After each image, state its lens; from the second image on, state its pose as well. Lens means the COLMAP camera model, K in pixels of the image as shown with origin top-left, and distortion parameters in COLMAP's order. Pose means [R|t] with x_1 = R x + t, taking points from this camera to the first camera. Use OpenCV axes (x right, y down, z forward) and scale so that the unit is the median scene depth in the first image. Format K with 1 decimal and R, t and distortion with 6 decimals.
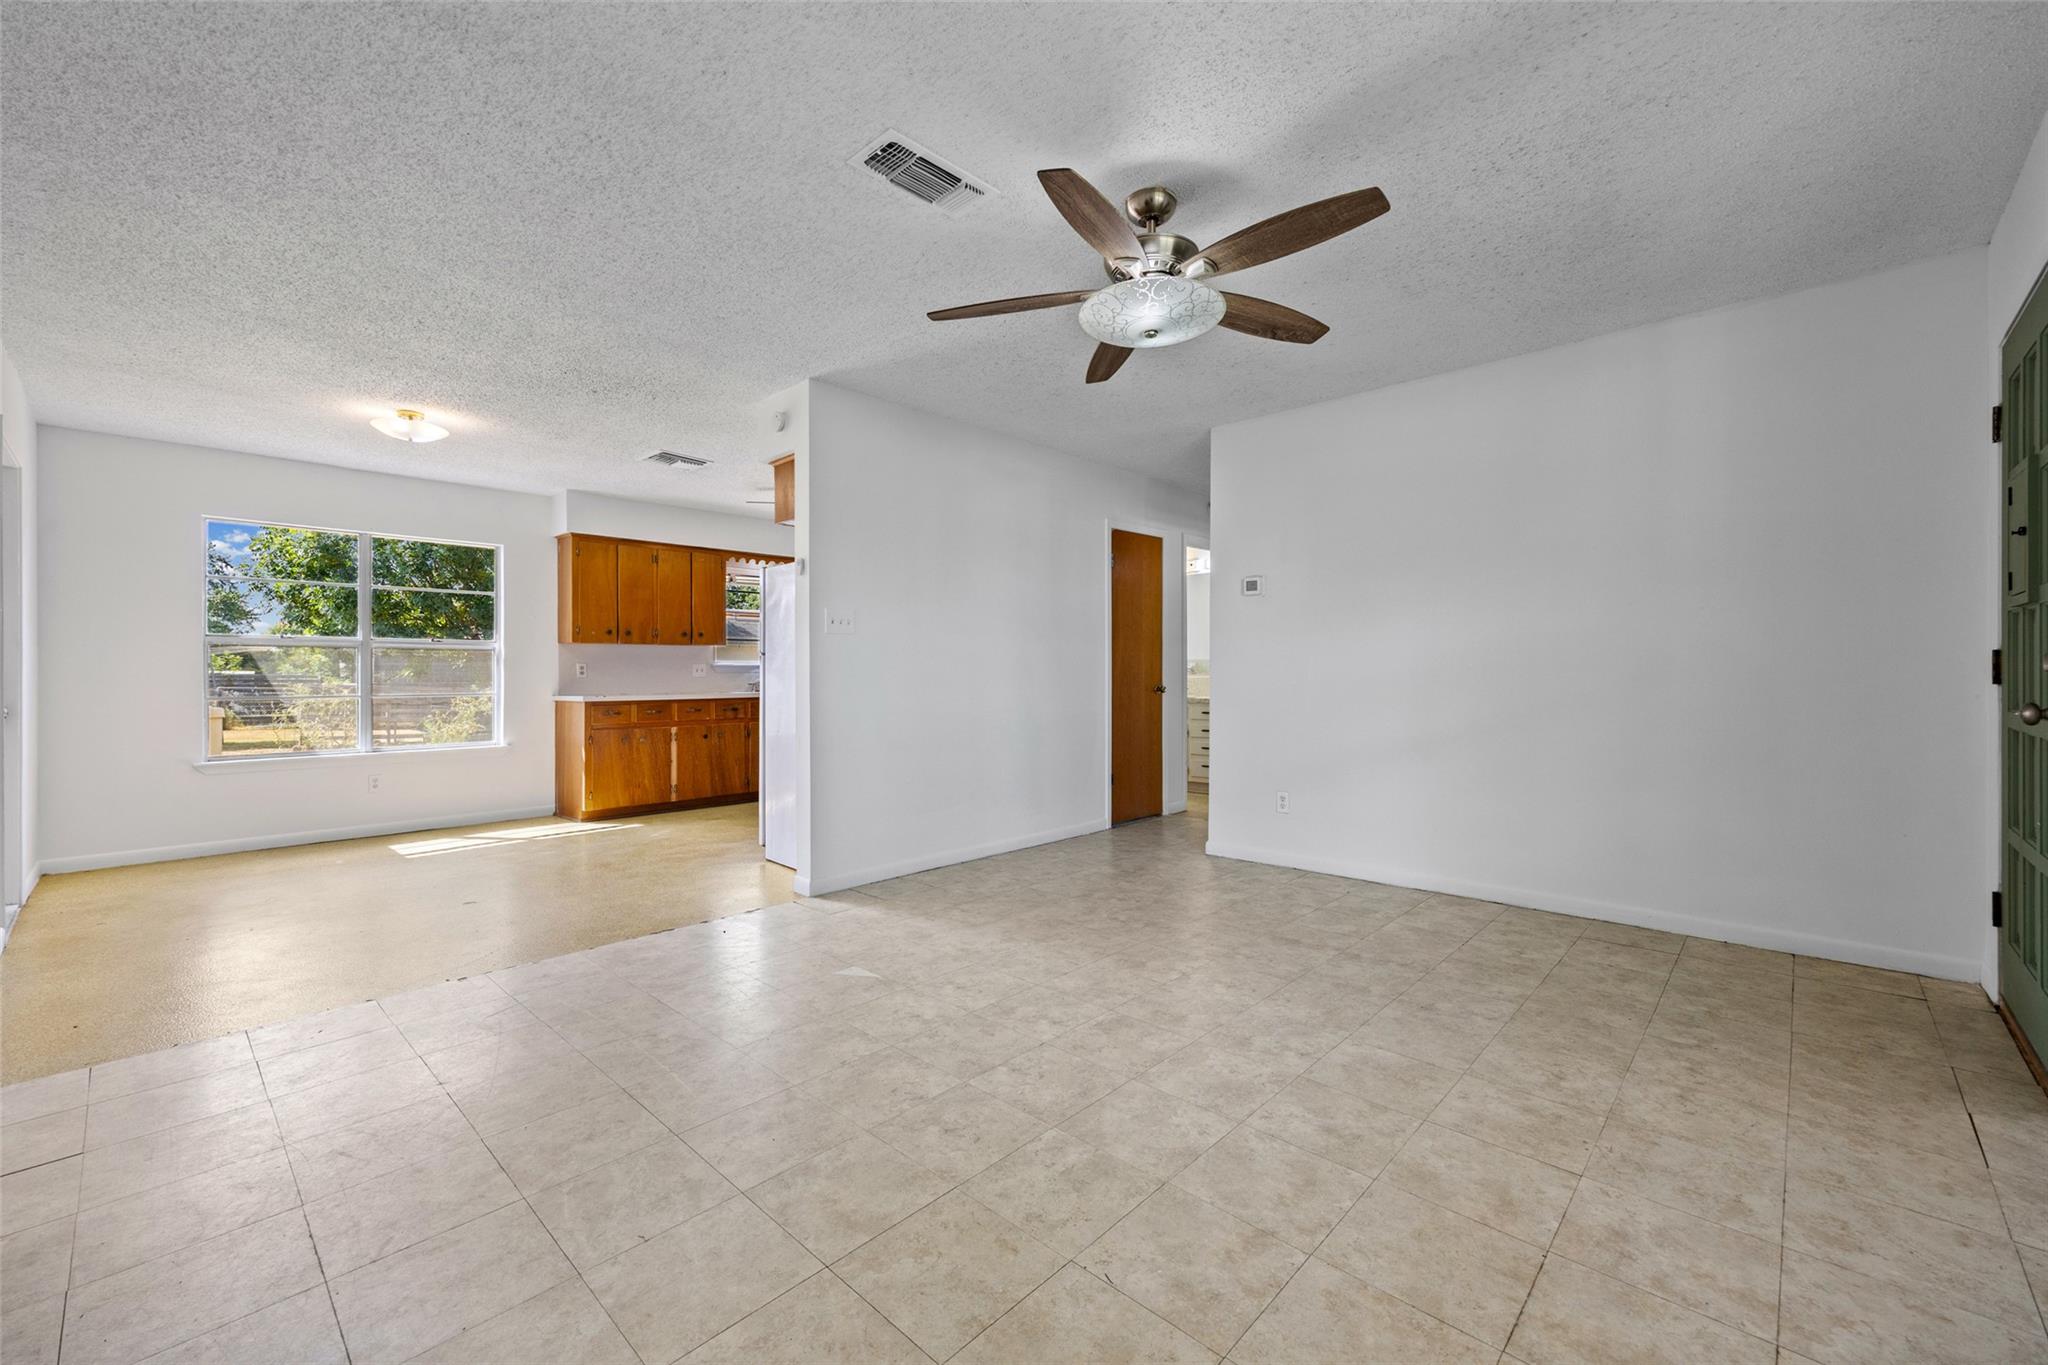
lens RADIAL K [[824.8, 0, 1030.3], [0, 824.8, 666.0], [0, 0, 1]] dist [0.008953, -0.000304]
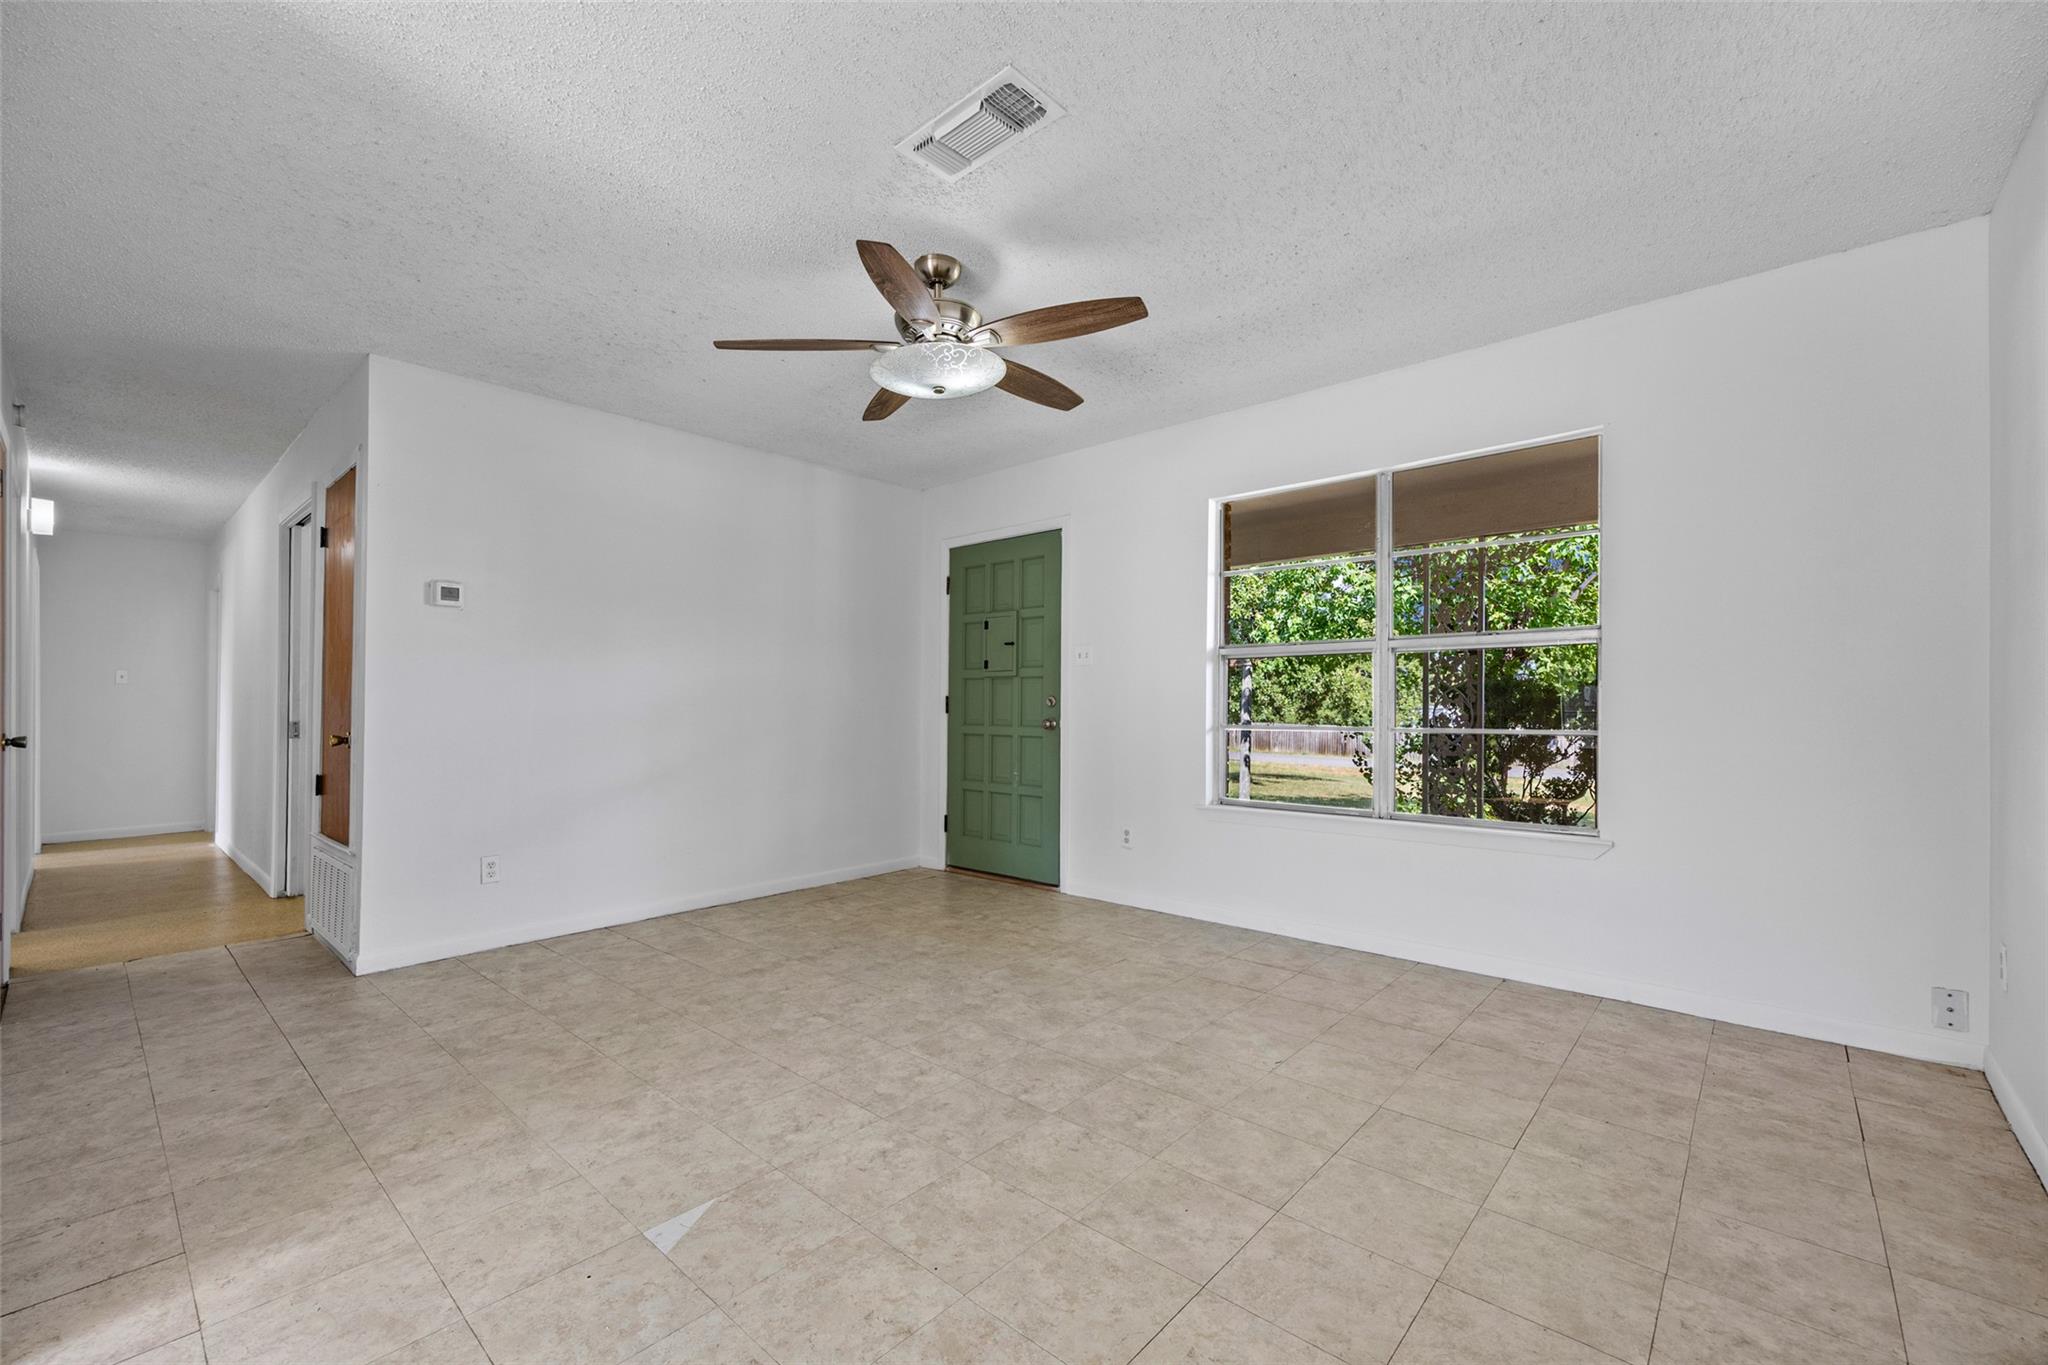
lens RADIAL K [[824.8, 0, 1020.7], [0, 824.8, 700.8], [0, 0, 1]] dist [0.008953, -0.000304]
pose [[-0.010051, 0.009610, 0.999903, -0.886378], [-0.004260, 0.999944, -0.009653, 0.010839], [-0.999940, -0.004356, -0.010009, 0.859141]]
